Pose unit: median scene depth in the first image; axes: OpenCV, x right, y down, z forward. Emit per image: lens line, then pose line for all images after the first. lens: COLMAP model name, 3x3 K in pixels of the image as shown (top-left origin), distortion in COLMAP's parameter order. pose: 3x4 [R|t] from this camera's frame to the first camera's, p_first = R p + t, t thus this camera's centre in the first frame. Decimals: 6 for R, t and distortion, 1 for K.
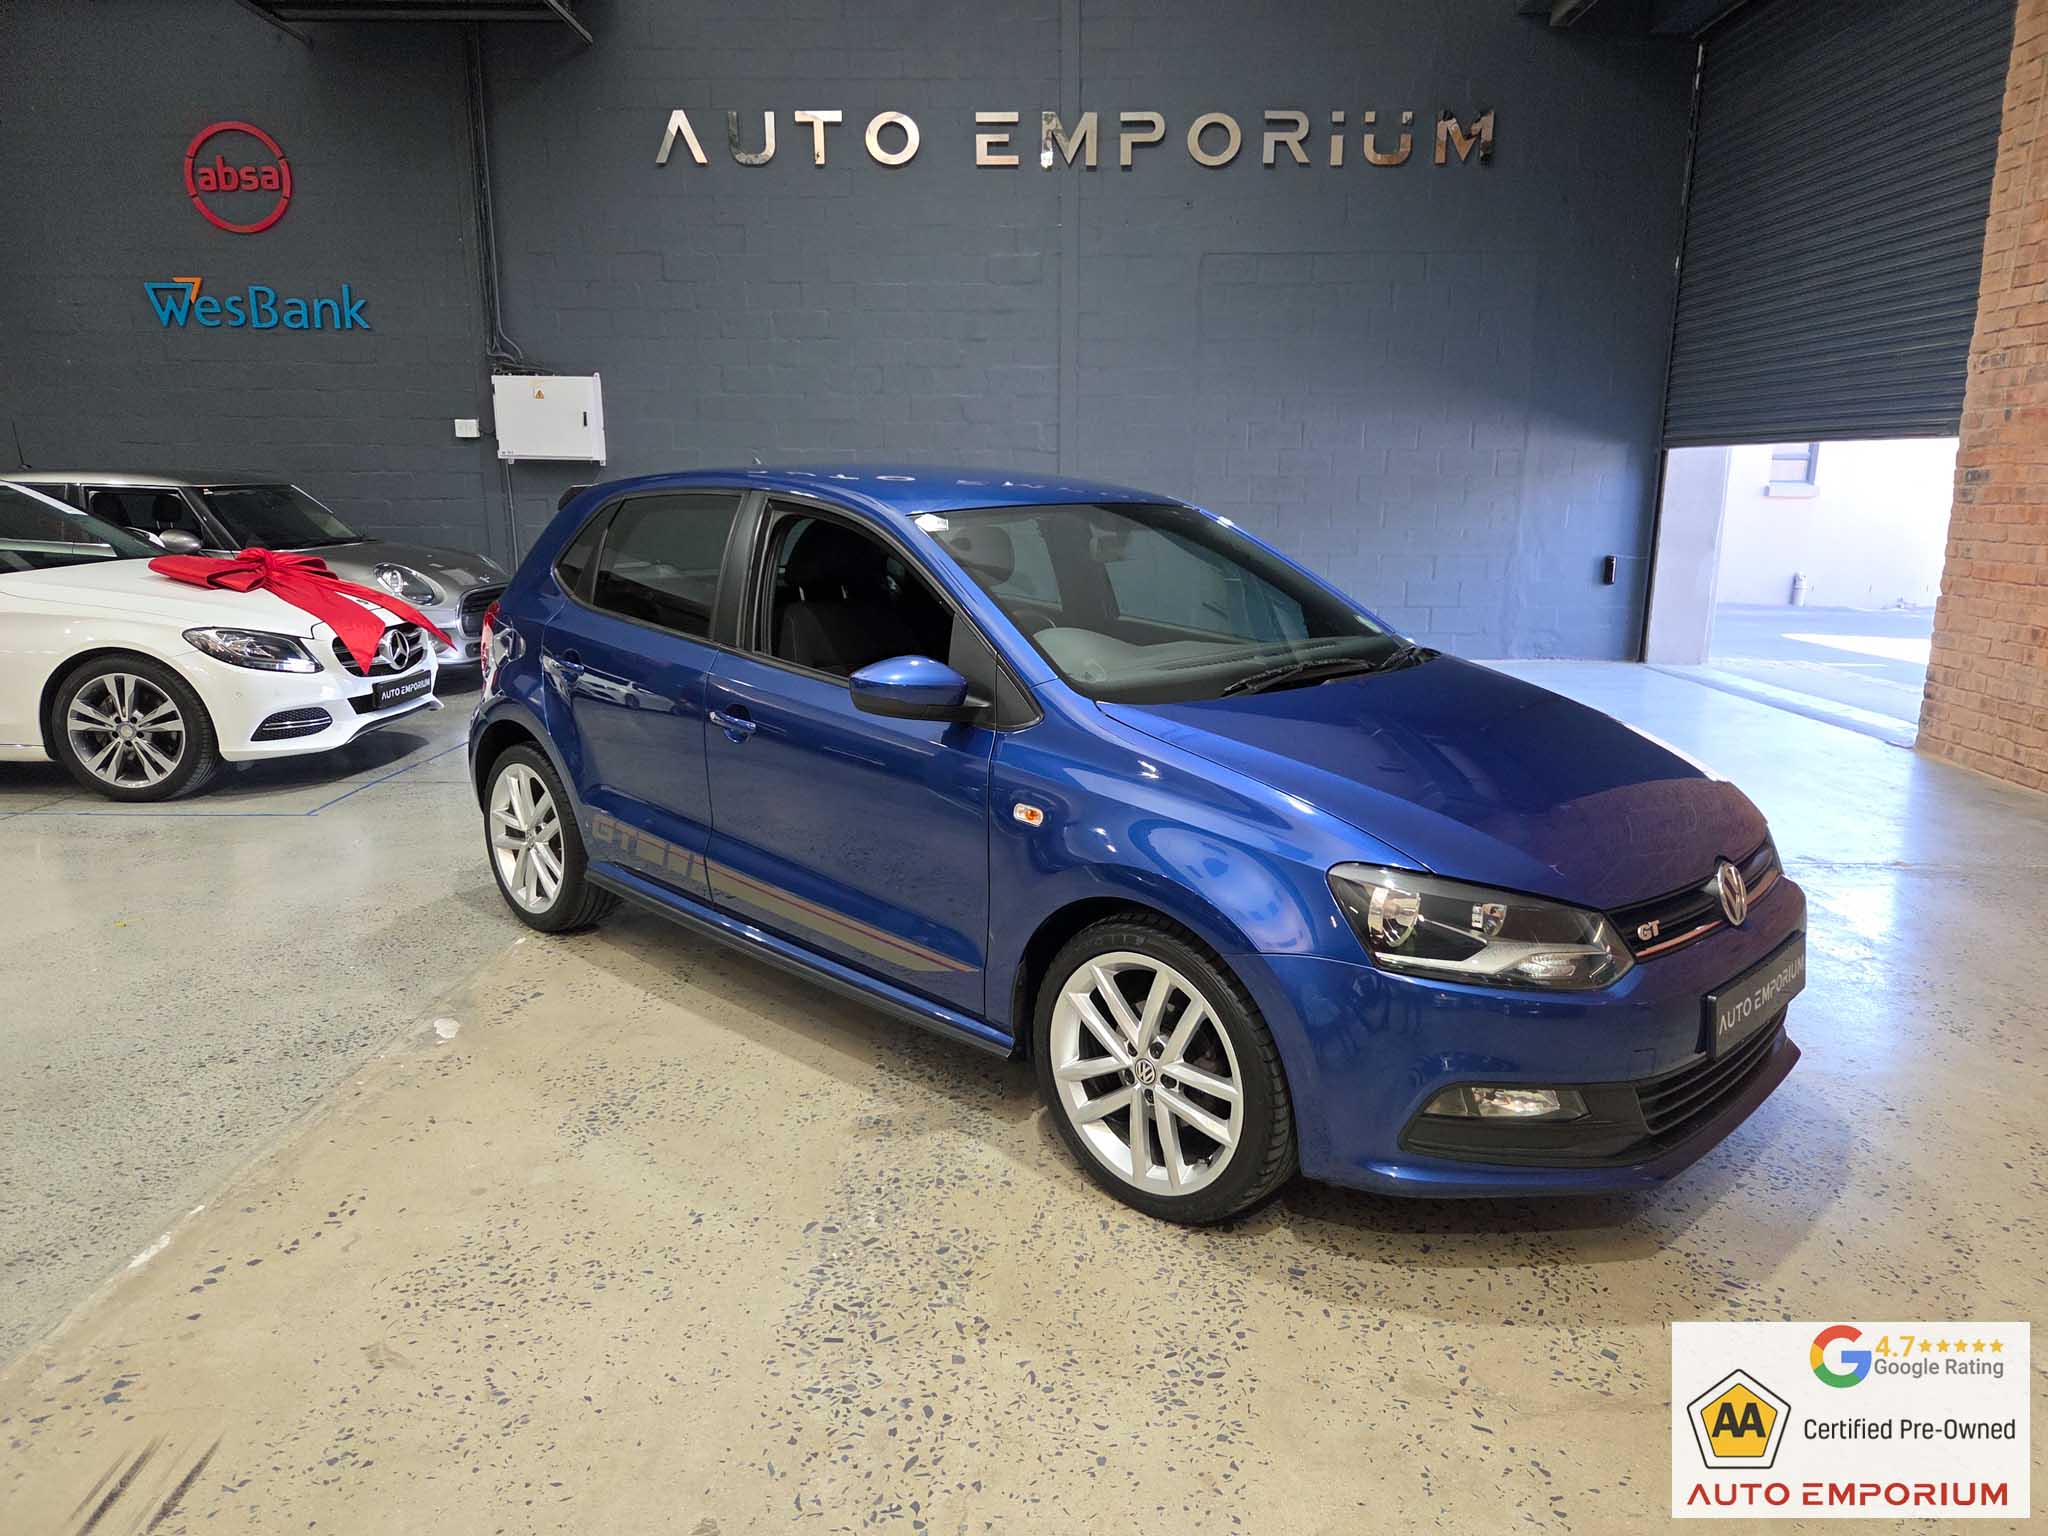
lens RADIAL K [[1380.6, 0, 1033.0], [0, 1380.6, 778.8], [0, 0, 1]] dist [0.053286, -0.048284]
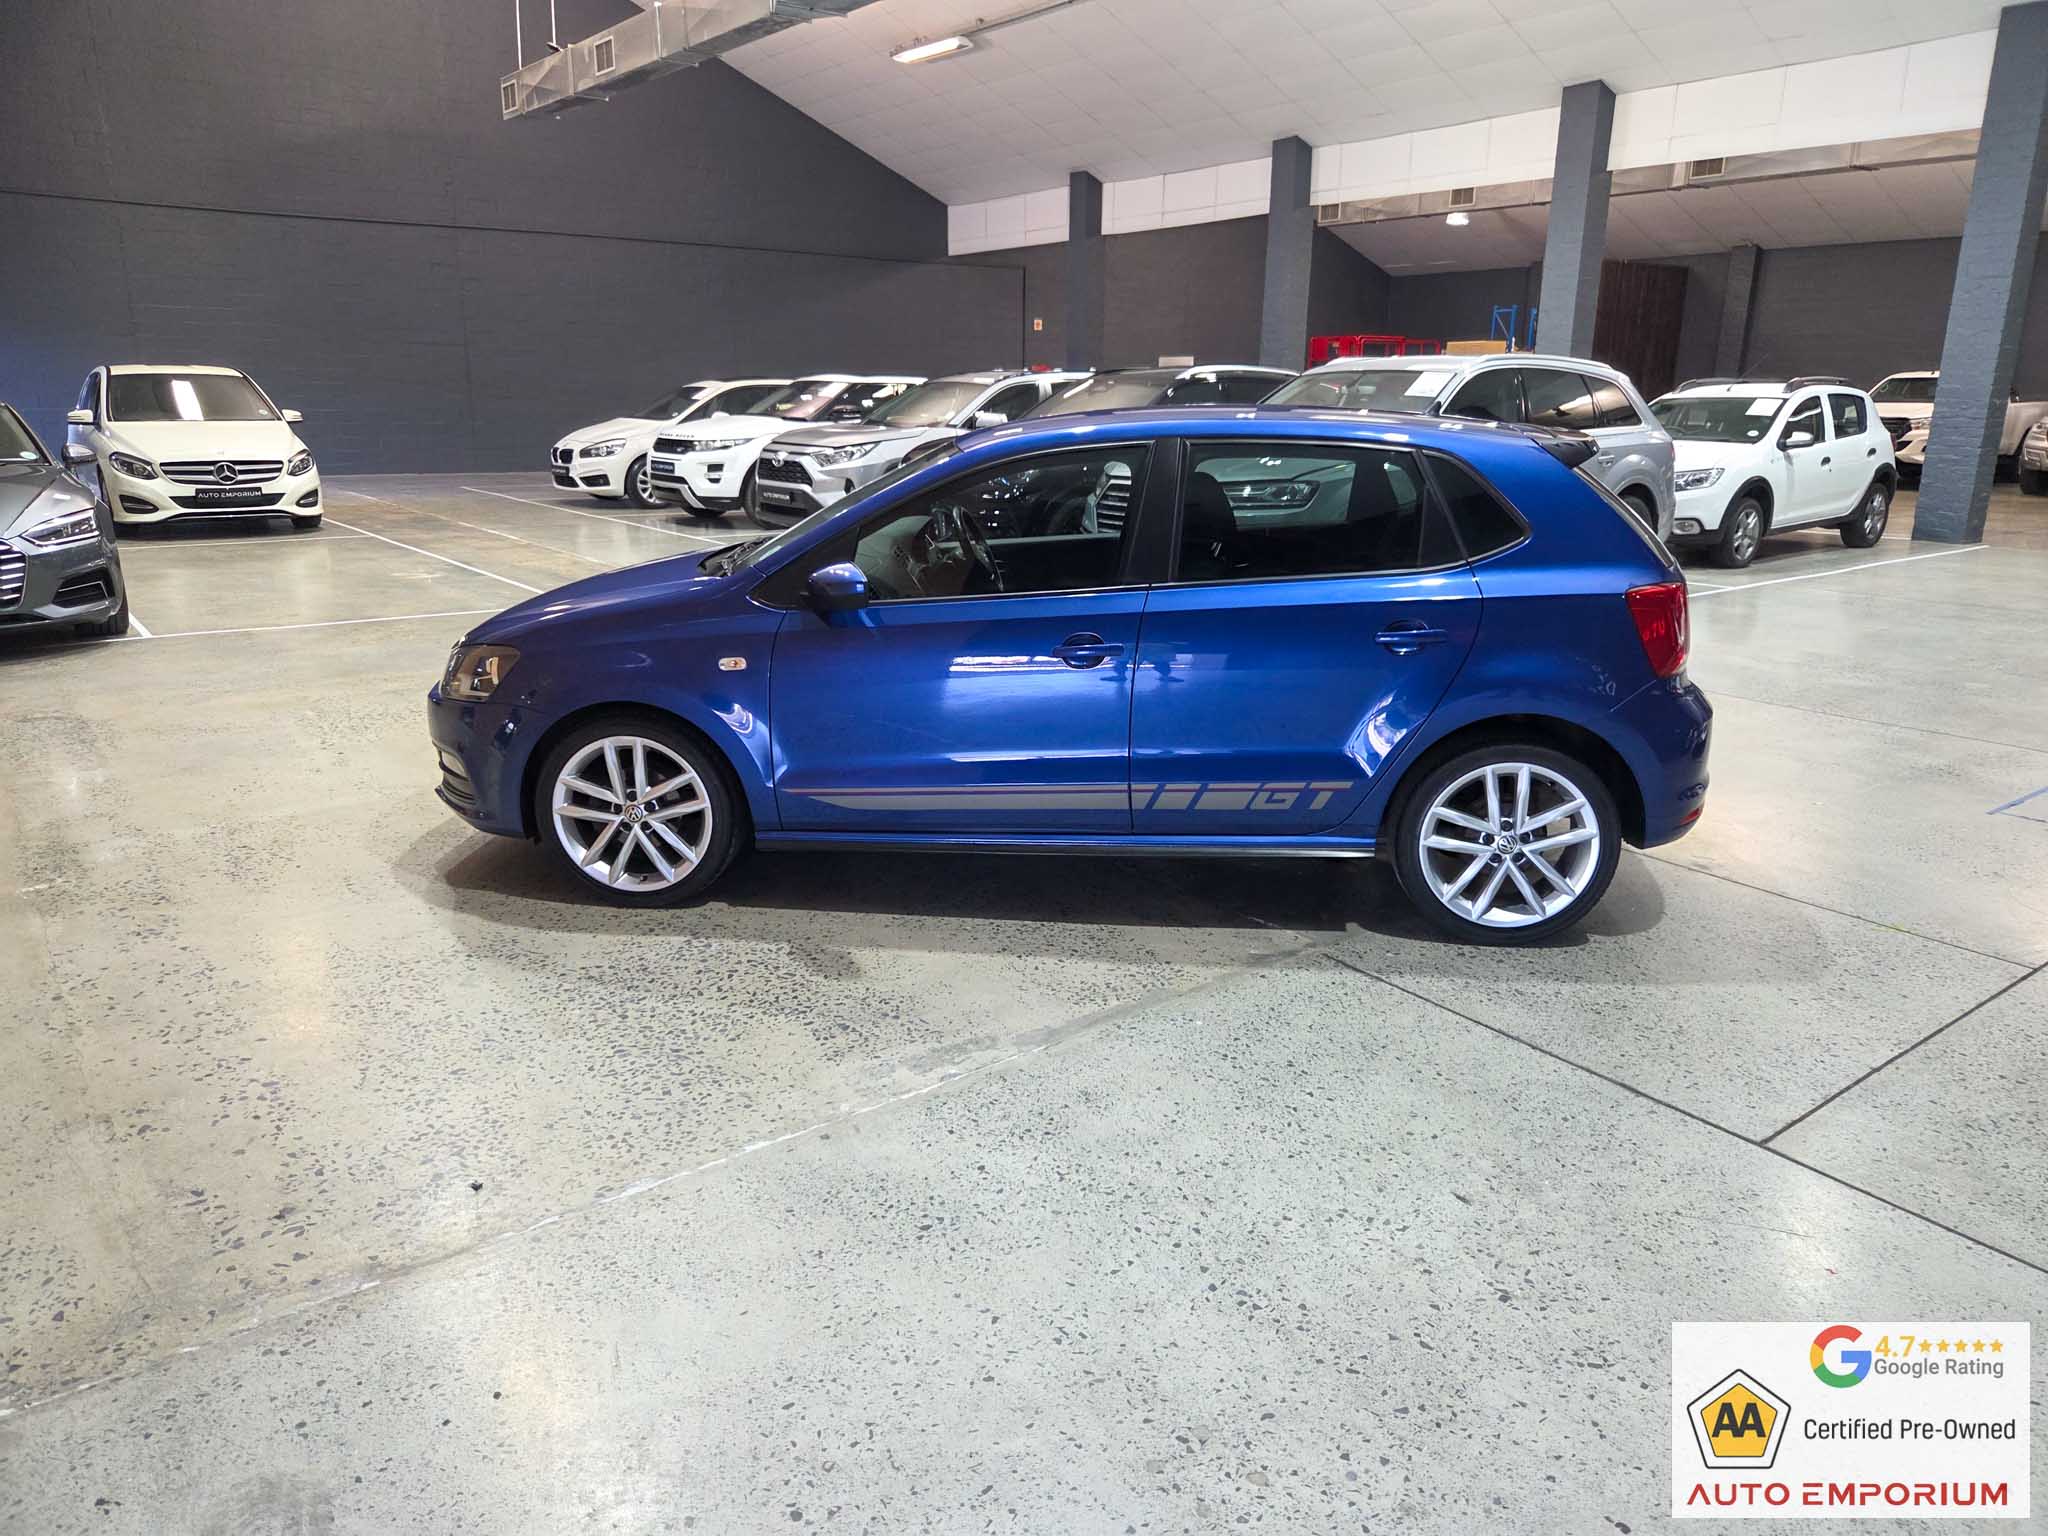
lens RADIAL K [[1374.1, 0, 1027.4], [0, 1374.1, 763.1], [0, 0, 1]] dist [0.057256, -0.049443]
pose [[-0.786308, 0.150635, -0.599191, 0.715865], [-0.143456, 0.898804, 0.414212, -0.419110], [0.600950, 0.411656, -0.685127, 1.834745]]
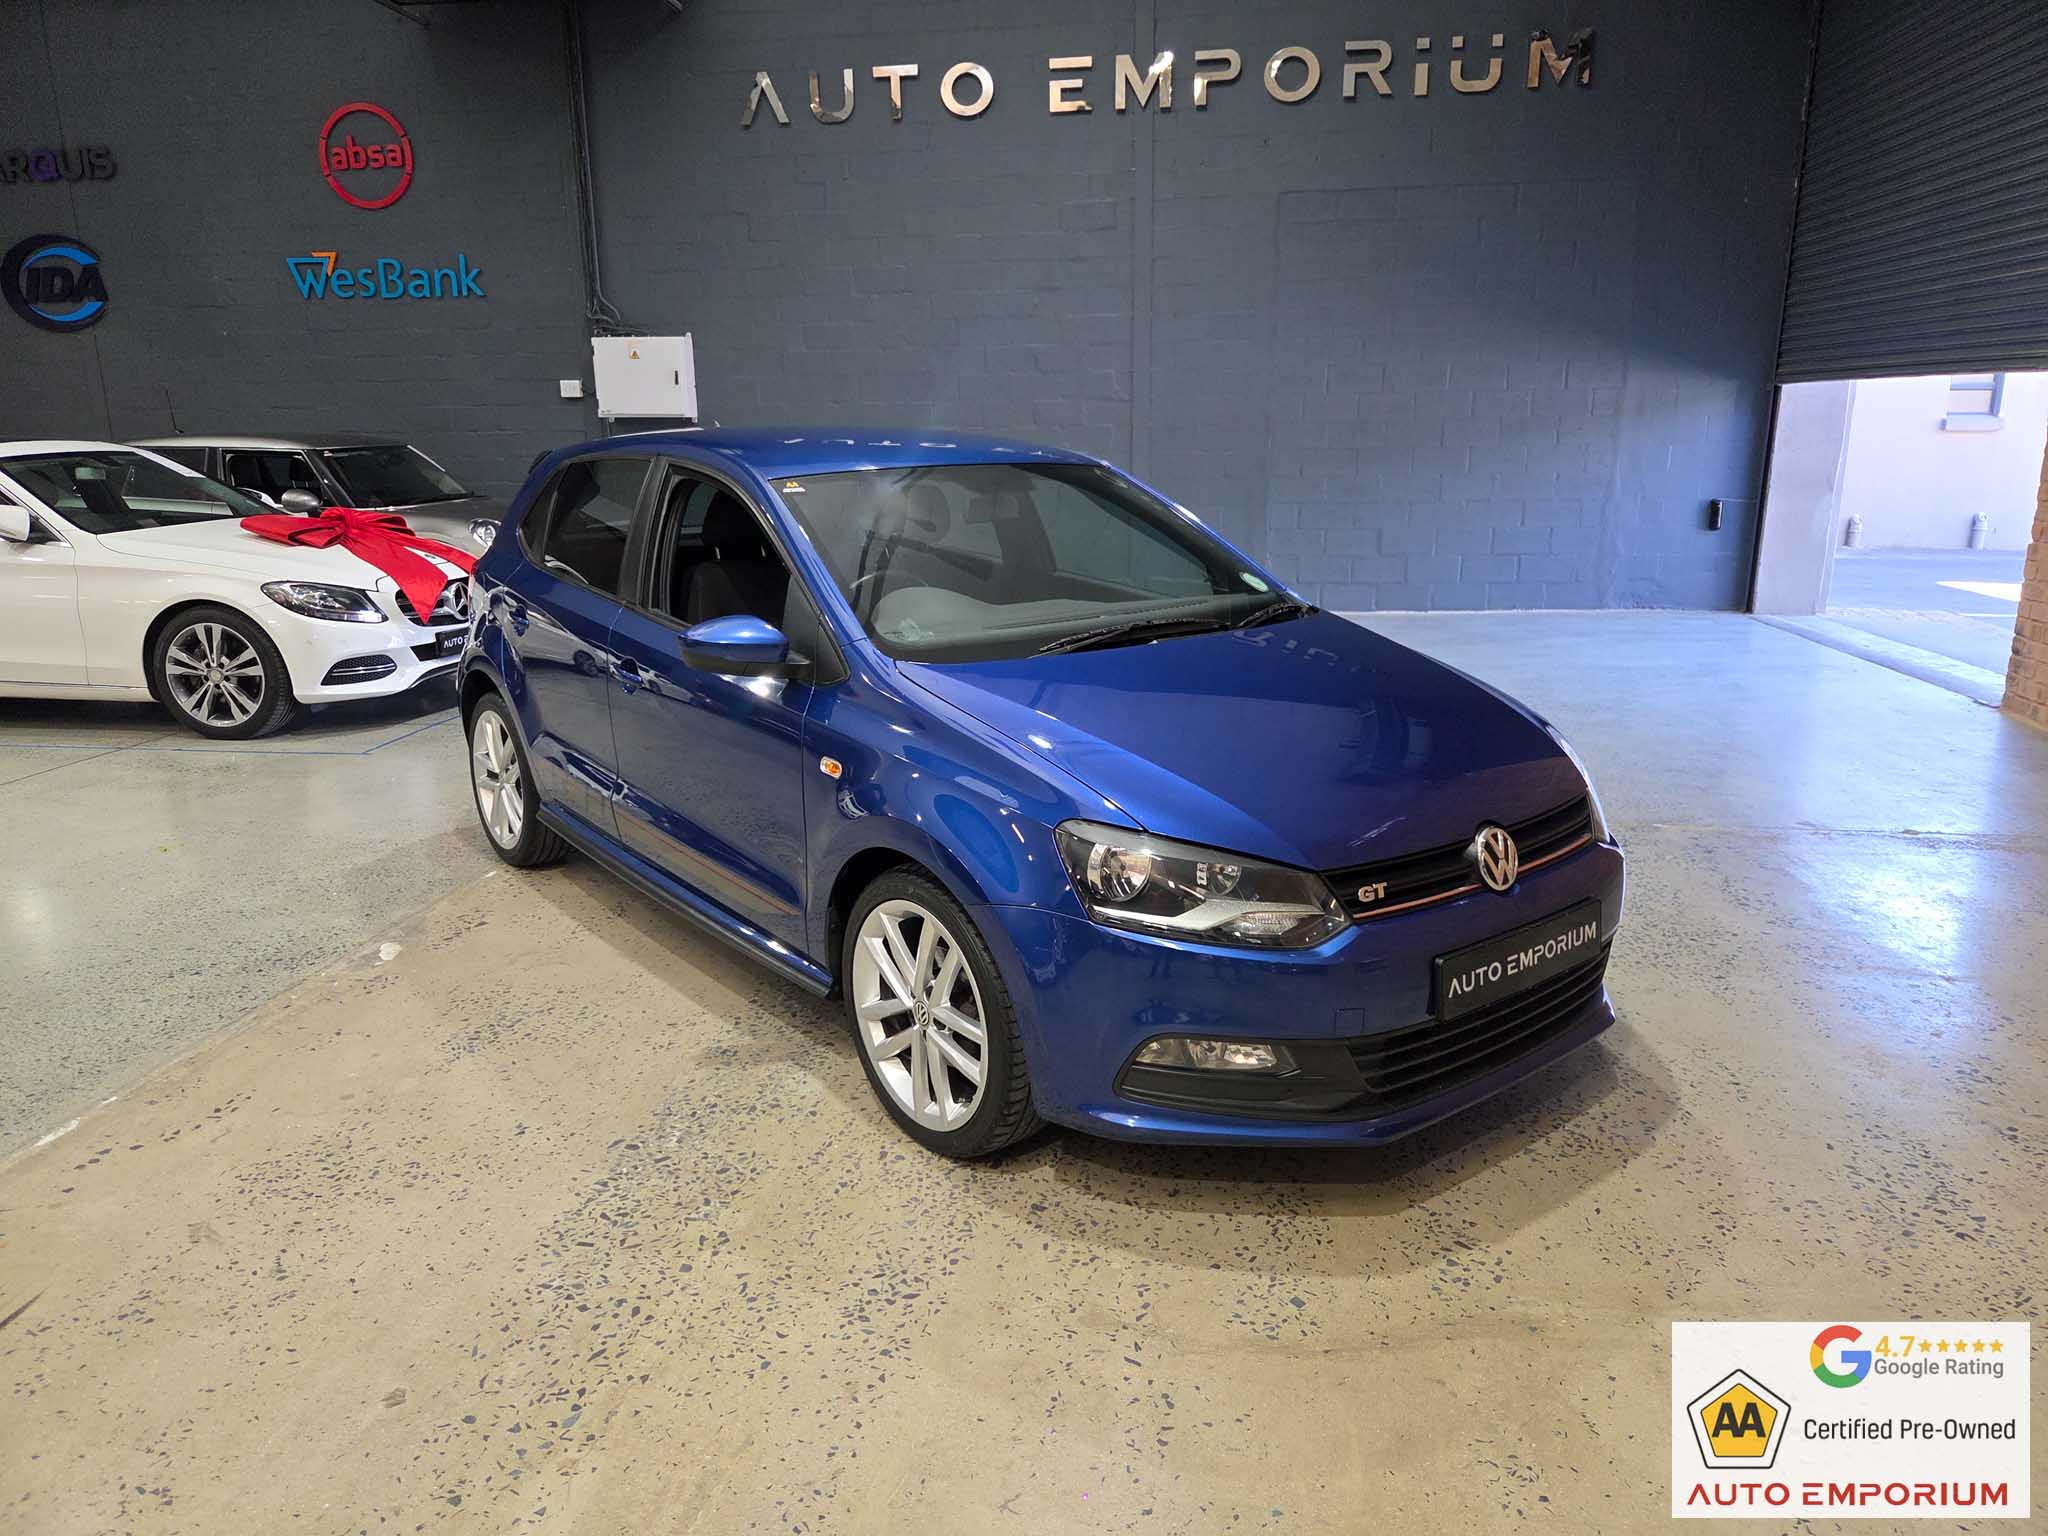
lens RADIAL K [[1379.3, 0, 1015.2], [0, 1379.3, 767.4], [0, 0, 1]] dist [0.055626, -0.053363]
pose [[0.991030, 0.016648, -0.132596, 0.195421], [-0.012544, 0.999418, 0.031726, -0.006595], [0.133047, -0.029778, 0.990662, -0.017962]]
